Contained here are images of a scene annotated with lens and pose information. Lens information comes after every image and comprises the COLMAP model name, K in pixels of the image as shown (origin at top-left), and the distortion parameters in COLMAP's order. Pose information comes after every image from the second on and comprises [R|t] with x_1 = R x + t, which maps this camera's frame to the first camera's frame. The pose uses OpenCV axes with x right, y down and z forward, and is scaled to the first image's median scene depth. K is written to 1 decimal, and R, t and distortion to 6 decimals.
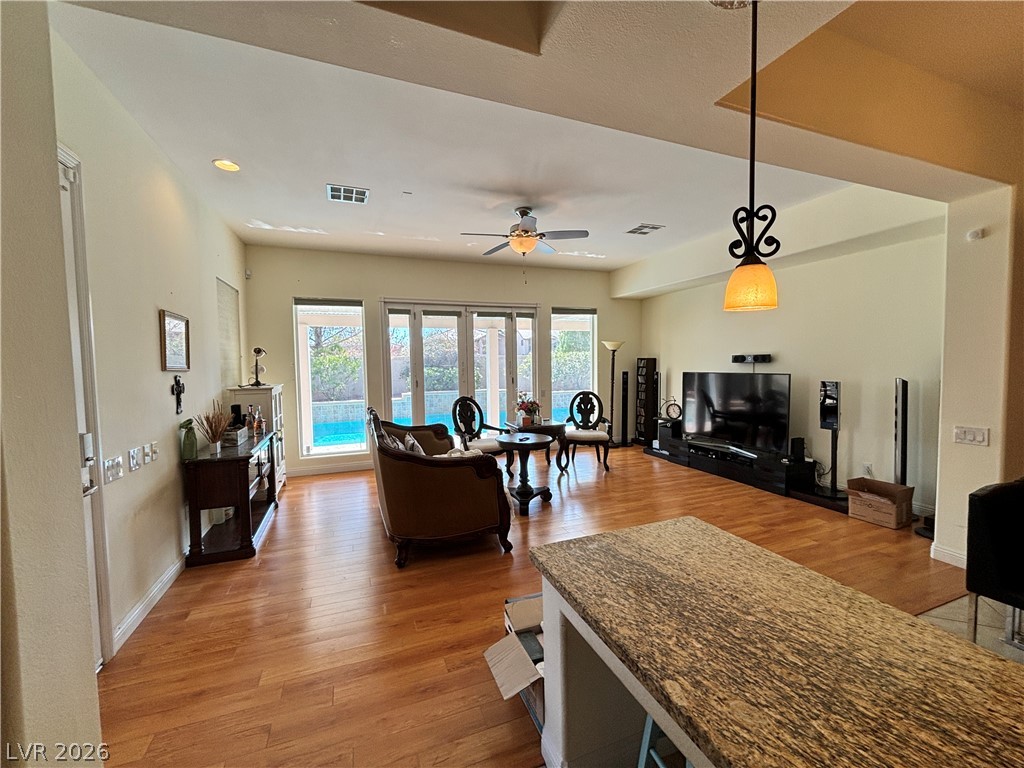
lens RADIAL K [[413.4, 0, 507.3], [0, 413.4, 385.0], [0, 0, 1]] dist [0.001891, -0.001078]
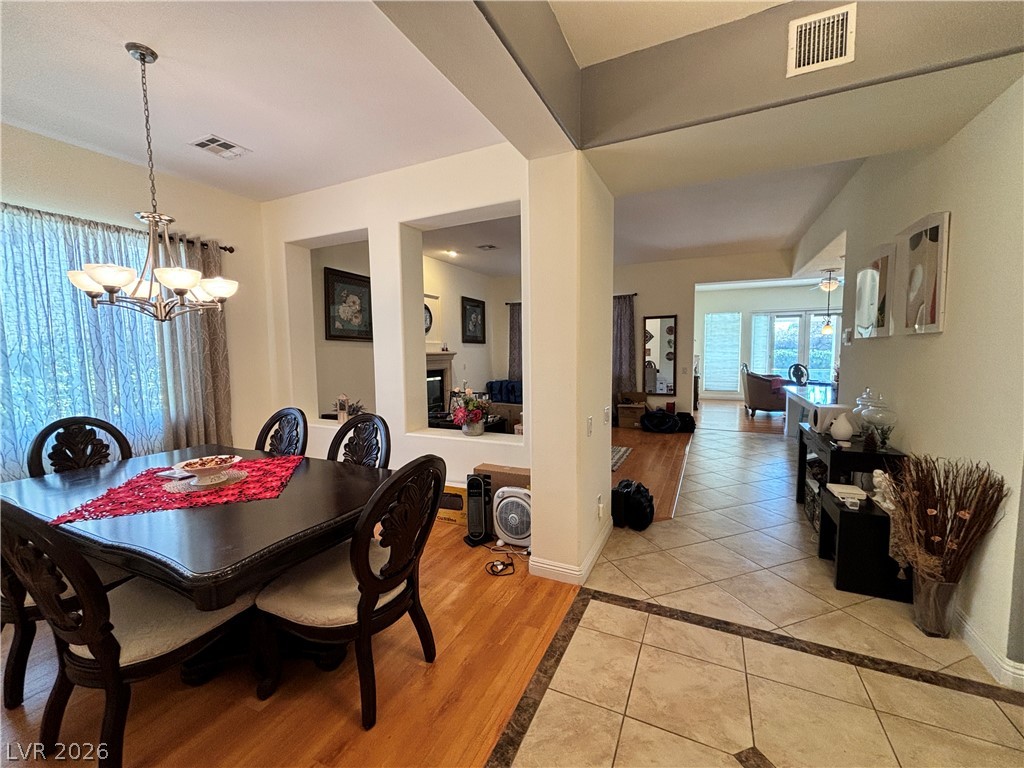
lens RADIAL K [[413.4, 0, 511.5], [0, 413.4, 385.4], [0, 0, 1]] dist [0.001891, -0.001078]
pose [[0.691001, 0.067078, -0.719735, 0.395103], [-0.037754, 0.997675, 0.056734, 0.079379], [0.721868, -0.012030, 0.691927, -1.340785]]
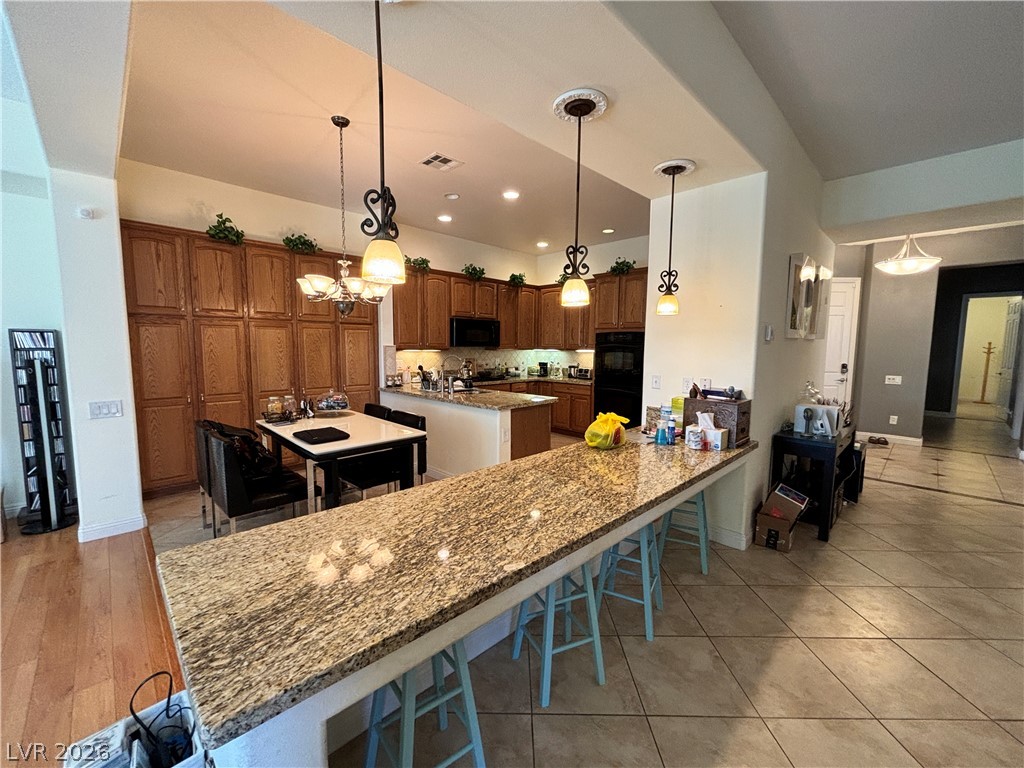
lens RADIAL K [[413.4, 0, 514.0], [0, 413.4, 386.8], [0, 0, 1]] dist [0.001891, -0.001078]
pose [[-0.406904, -0.080232, 0.909941, -0.146894], [0.048144, 0.992867, 0.109073, 0.000481], [-0.912202, 0.088190, -0.400139, 0.277446]]
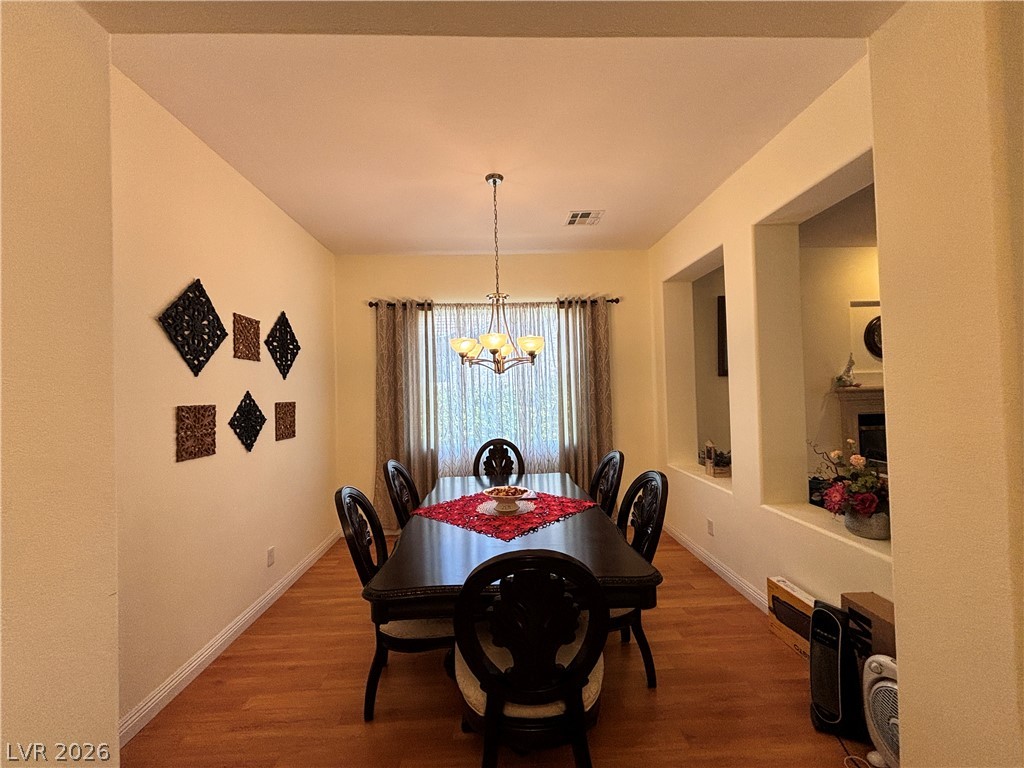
lens RADIAL K [[413.4, 0, 510.4], [0, 413.4, 385.9], [0, 0, 1]] dist [0.001891, -0.001078]
pose [[-0.317120, 0.012402, -0.948304, 0.350820], [-0.019684, 0.999613, 0.019655, 0.054002], [0.948181, 0.024900, -0.316753, -1.098640]]
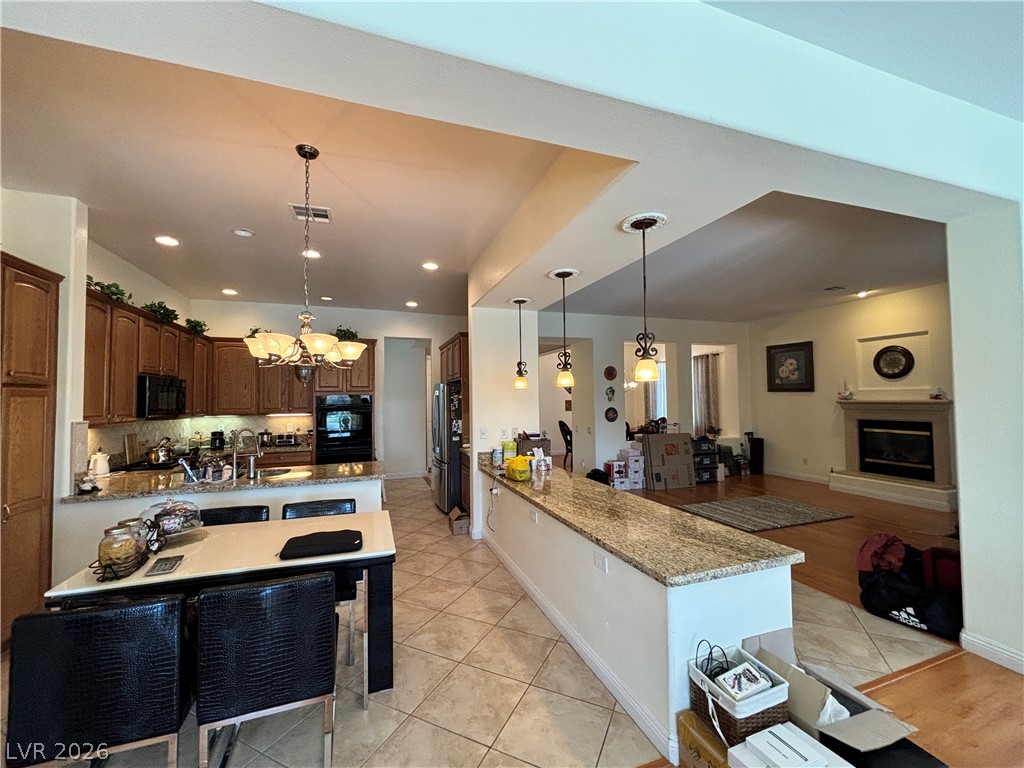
lens RADIAL K [[413.4, 0, 510.2], [0, 413.4, 383.5], [0, 0, 1]] dist [0.001891, -0.001078]
pose [[-0.999215, 0.029904, 0.025975, 0.292281], [0.030399, 0.999360, 0.018848, -0.054075], [-0.025394, 0.019623, -0.999485, 0.739618]]
